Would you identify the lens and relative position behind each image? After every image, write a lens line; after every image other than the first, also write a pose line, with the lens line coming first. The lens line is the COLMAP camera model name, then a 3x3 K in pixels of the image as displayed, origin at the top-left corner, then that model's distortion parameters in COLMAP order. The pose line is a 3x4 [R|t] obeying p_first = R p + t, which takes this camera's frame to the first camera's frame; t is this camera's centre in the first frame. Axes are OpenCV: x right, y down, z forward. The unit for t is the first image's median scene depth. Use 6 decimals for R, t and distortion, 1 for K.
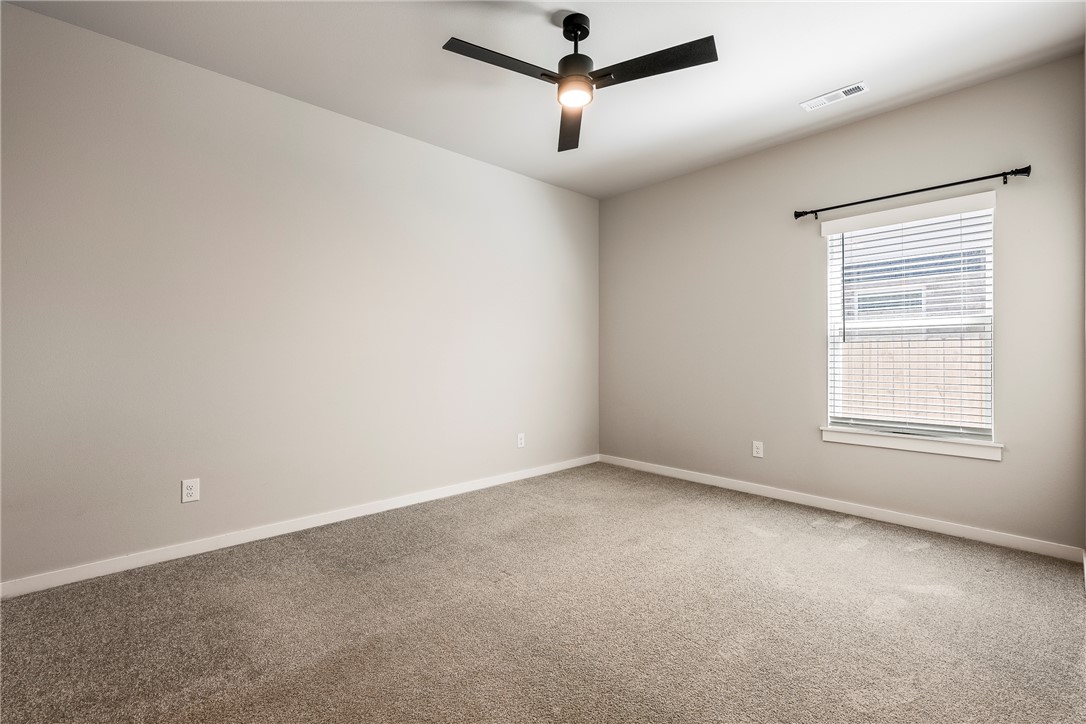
lens RADIAL K [[471.7, 0, 543.6], [0, 471.7, 356.8], [0, 0, 1]] dist [-0.012555, 0.000066]
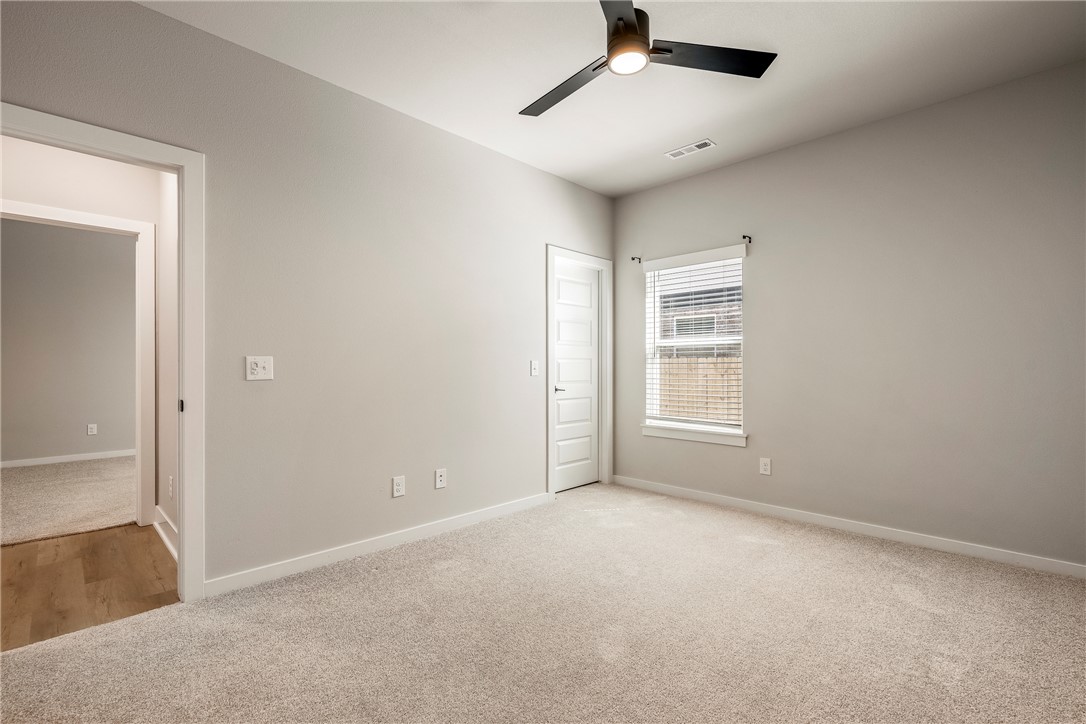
lens RADIAL K [[489.6, 0, 543.0], [0, 489.6, 362.0], [0, 0, 1]] dist [0.000312, -0.000121]
pose [[0.999691, 0.004024, 0.024546, 0.305983], [-0.003716, 0.999914, -0.012563, 0.000841], [-0.024594, 0.012468, 0.999620, -0.314945]]
